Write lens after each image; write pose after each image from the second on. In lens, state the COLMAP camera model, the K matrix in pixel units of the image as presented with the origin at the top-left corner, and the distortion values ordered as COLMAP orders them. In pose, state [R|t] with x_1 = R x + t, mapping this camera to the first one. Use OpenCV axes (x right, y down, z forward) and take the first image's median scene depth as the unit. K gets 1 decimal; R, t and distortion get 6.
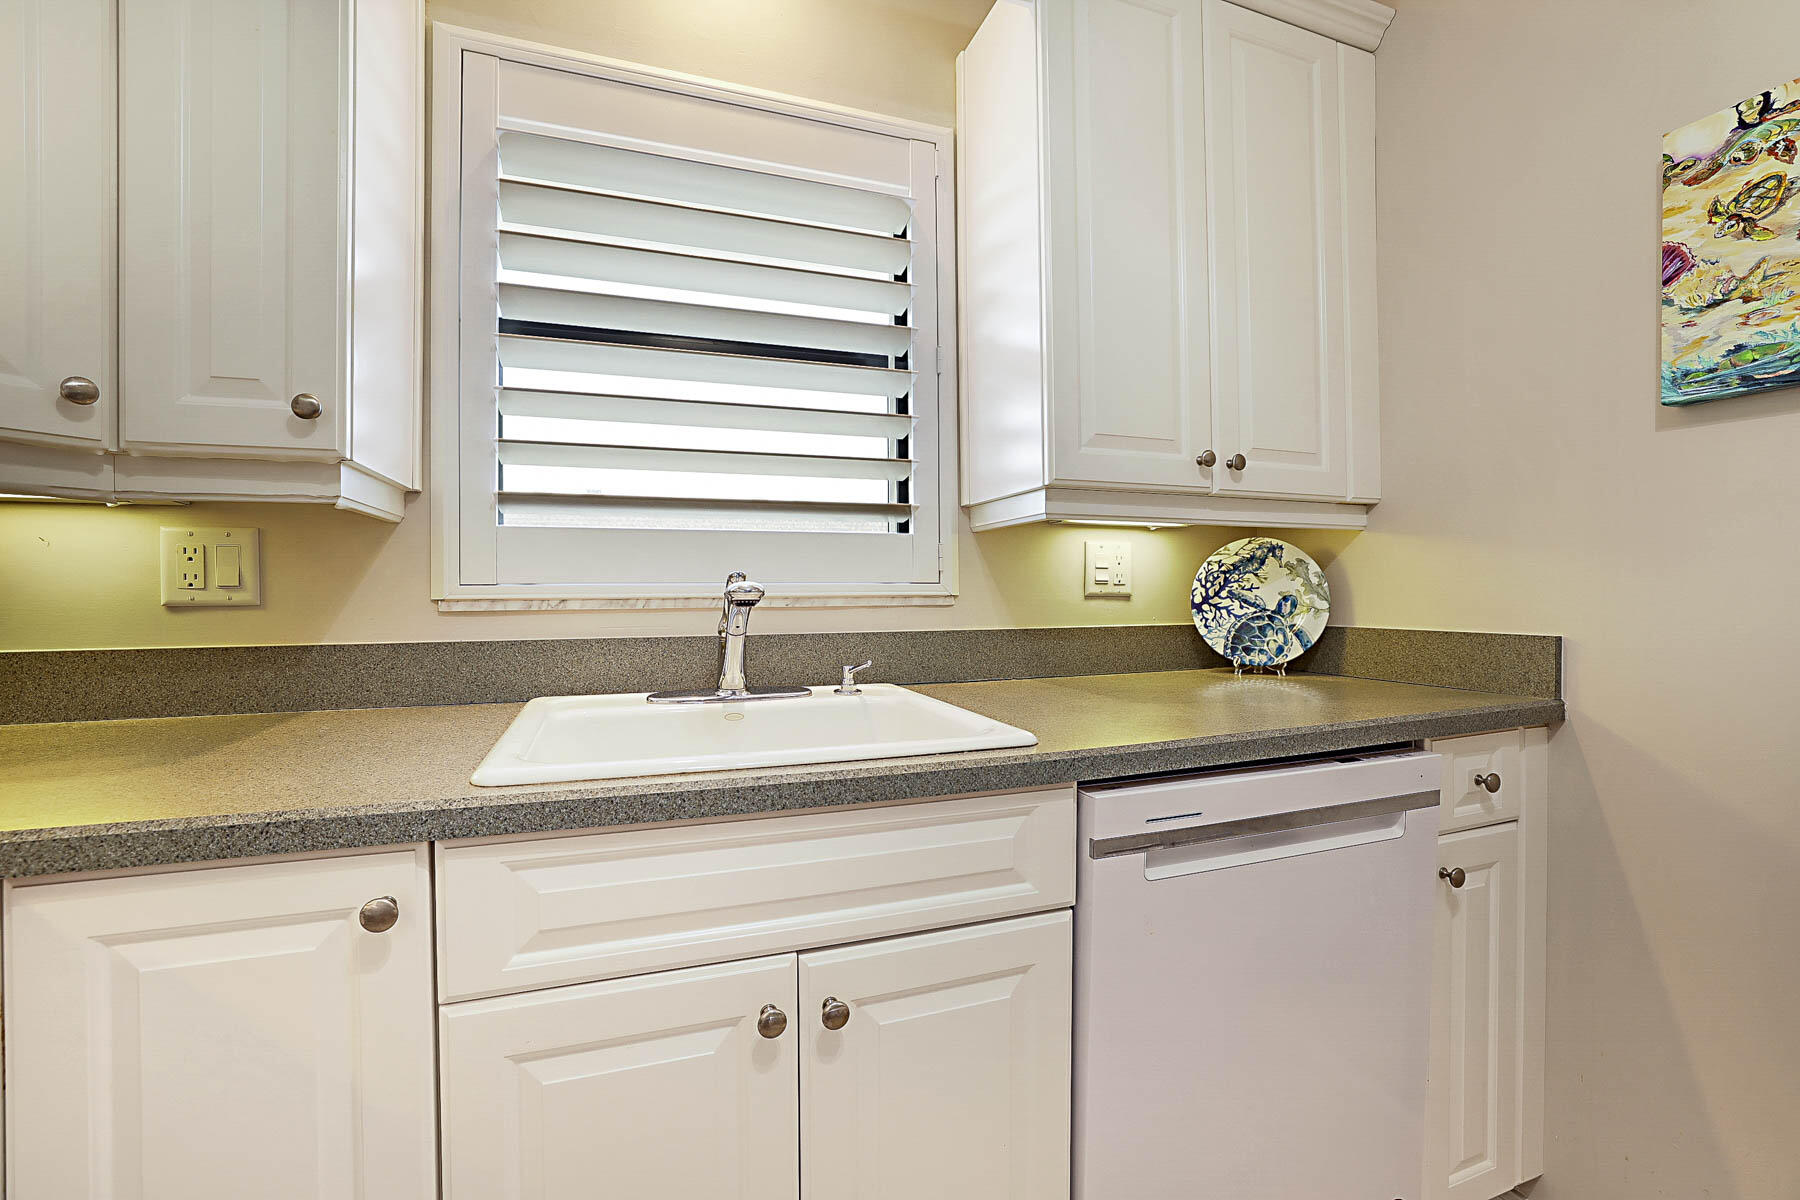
lens RADIAL K [[776.9, 0, 903.5], [0, 776.9, 593.3], [0, 0, 1]] dist [-0.040743, 0.014896]
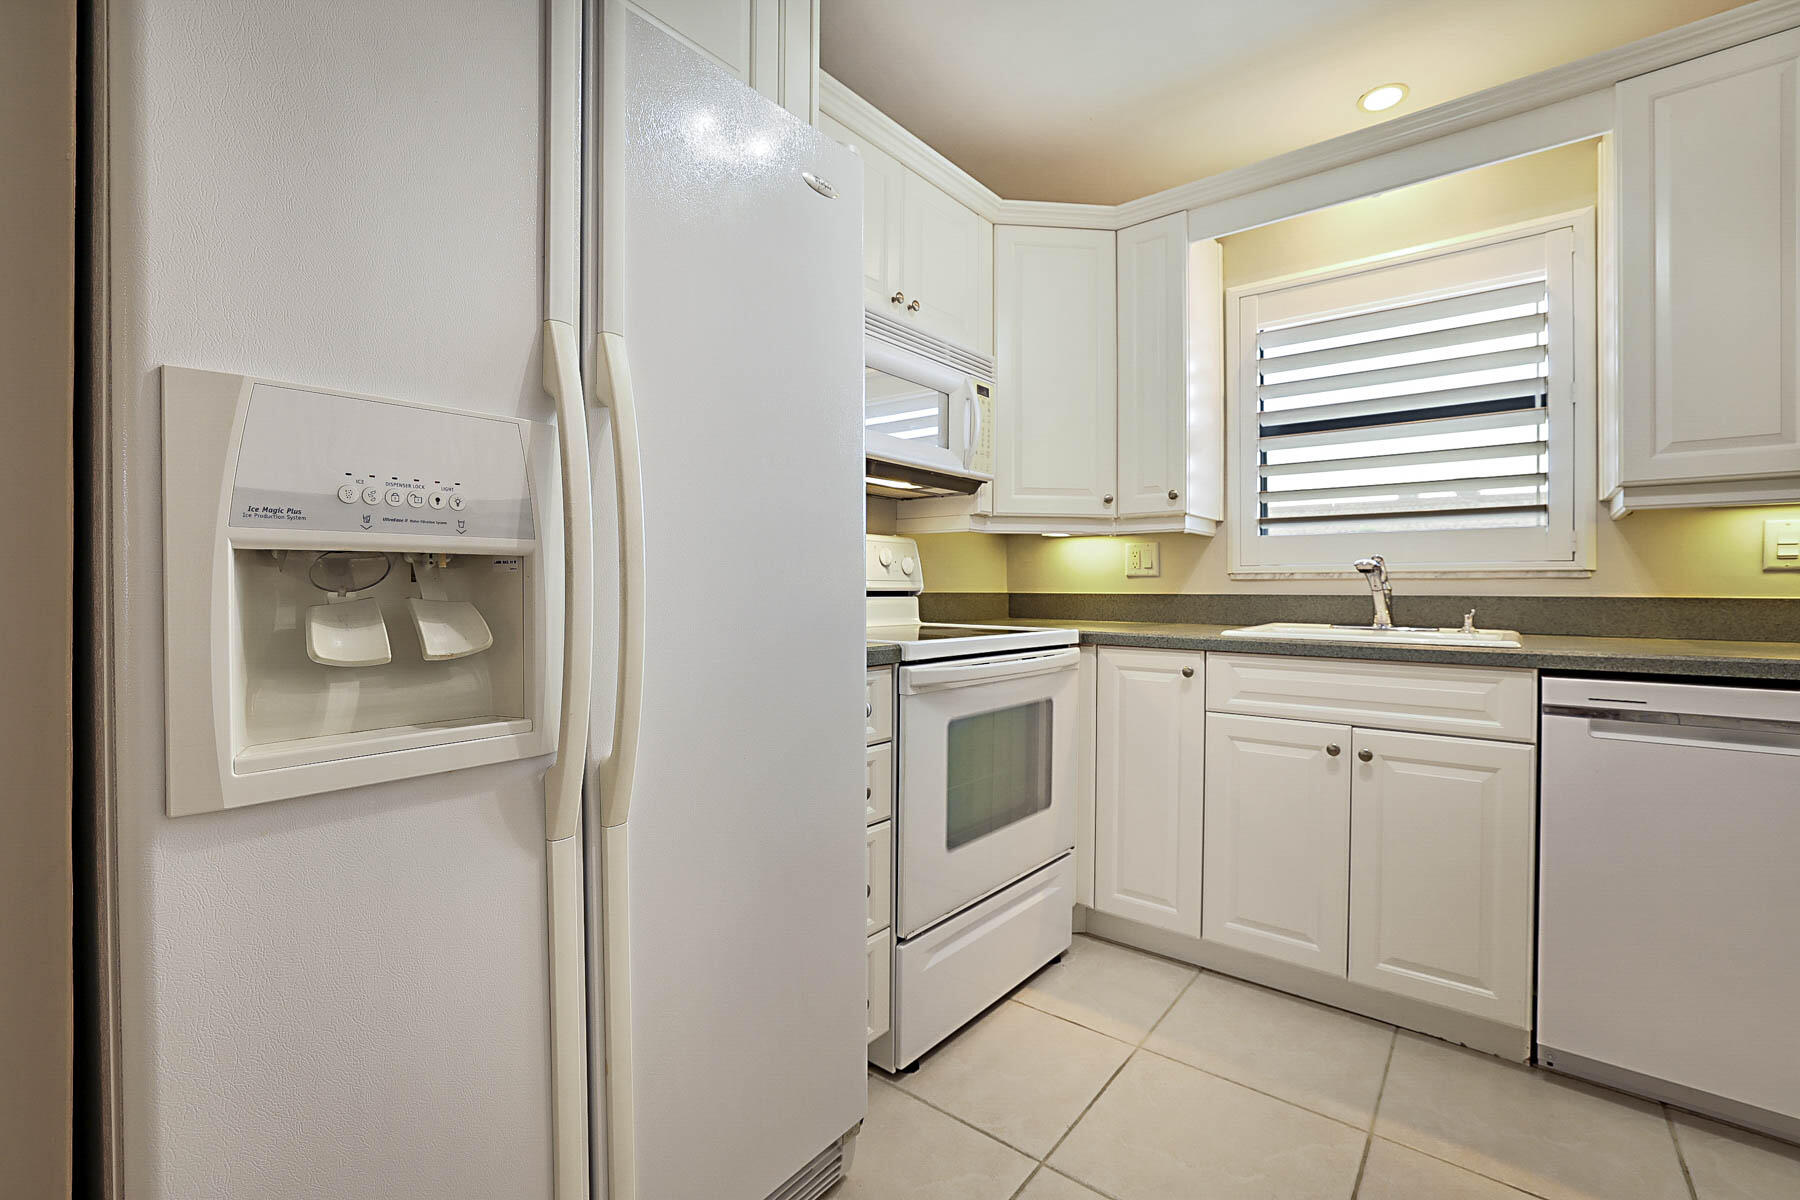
lens RADIAL K [[776.9, 0, 903.5], [0, 776.9, 593.3], [0, 0, 1]] dist [-0.040743, 0.014896]
pose [[0.516647, 0.011205, -0.856125, 0.690980], [-0.010883, 0.999920, 0.006520, 0.056770], [0.856129, 0.005949, 0.516728, -0.792328]]
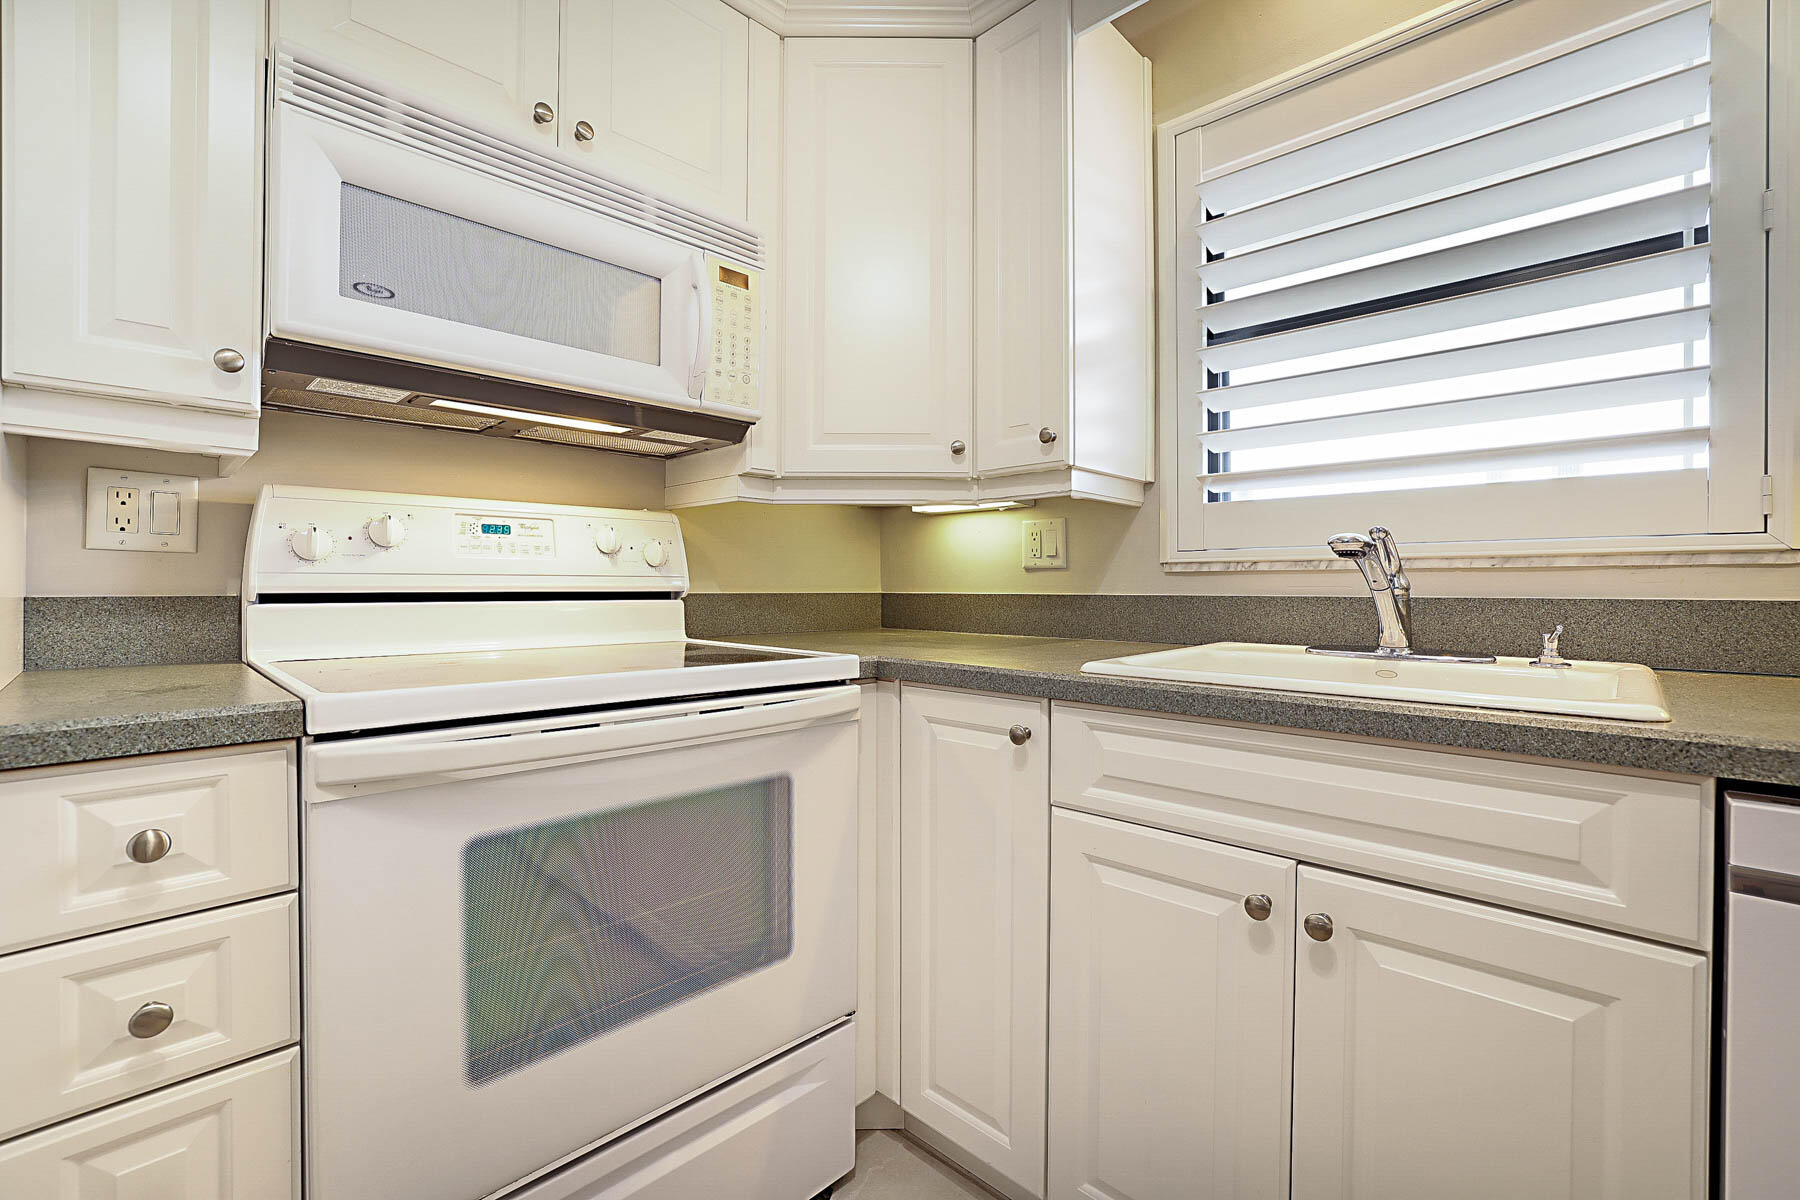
lens RADIAL K [[779.9, 0, 896.5], [0, 779.9, 594.6], [0, 0, 1]] dist [-0.043465, 0.015852]
pose [[0.441140, 0.013664, -0.897334, 0.381413], [-0.008180, 0.999904, 0.011204, 0.050810], [0.897401, 0.002397, 0.441210, 0.001496]]
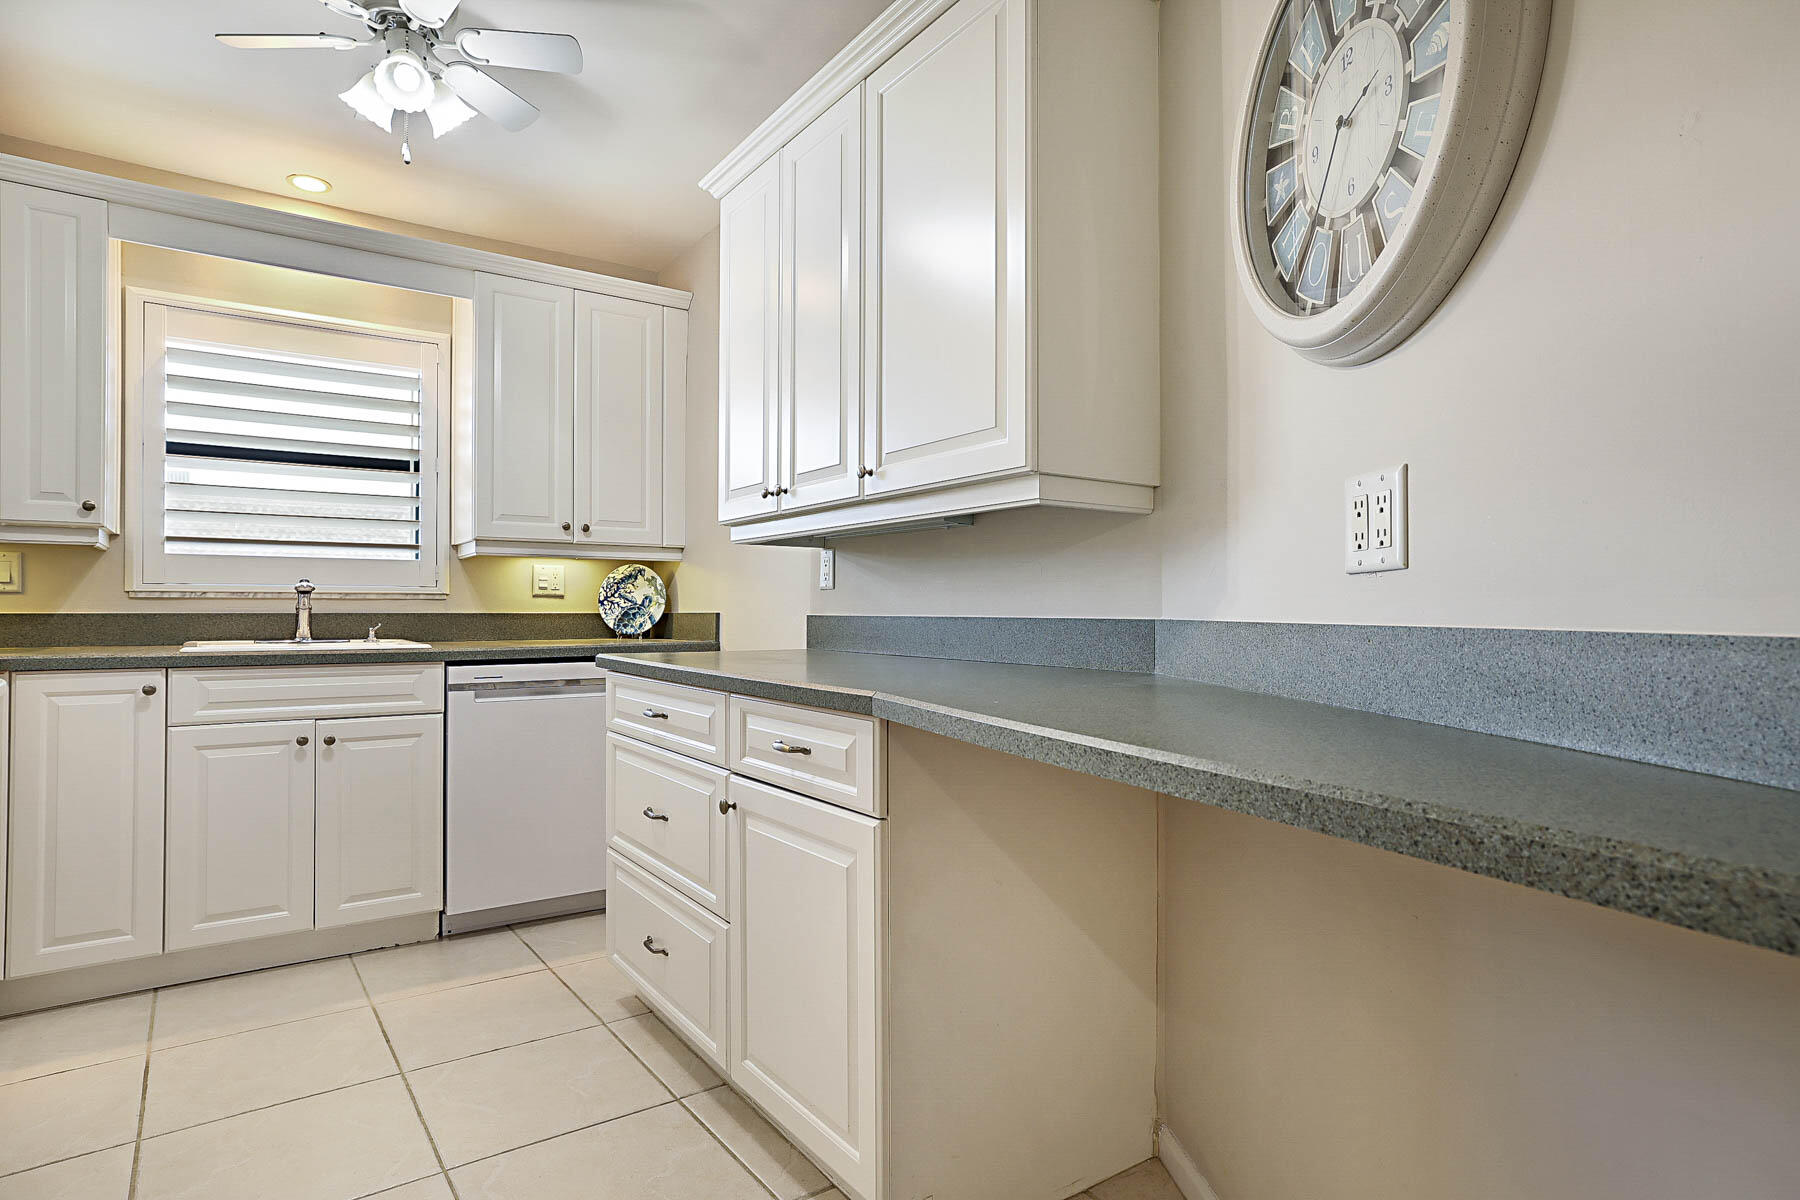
lens RADIAL K [[955.1, 0, 898.0], [0, 955.1, 603.1], [0, 0, 1]] dist [-0.036073, 0.027353]
pose [[0.962891, 0.006937, 0.269802, 0.600325], [-0.003230, 0.999894, -0.014180, 0.064856], [-0.269872, 0.012783, 0.962811, -1.769828]]
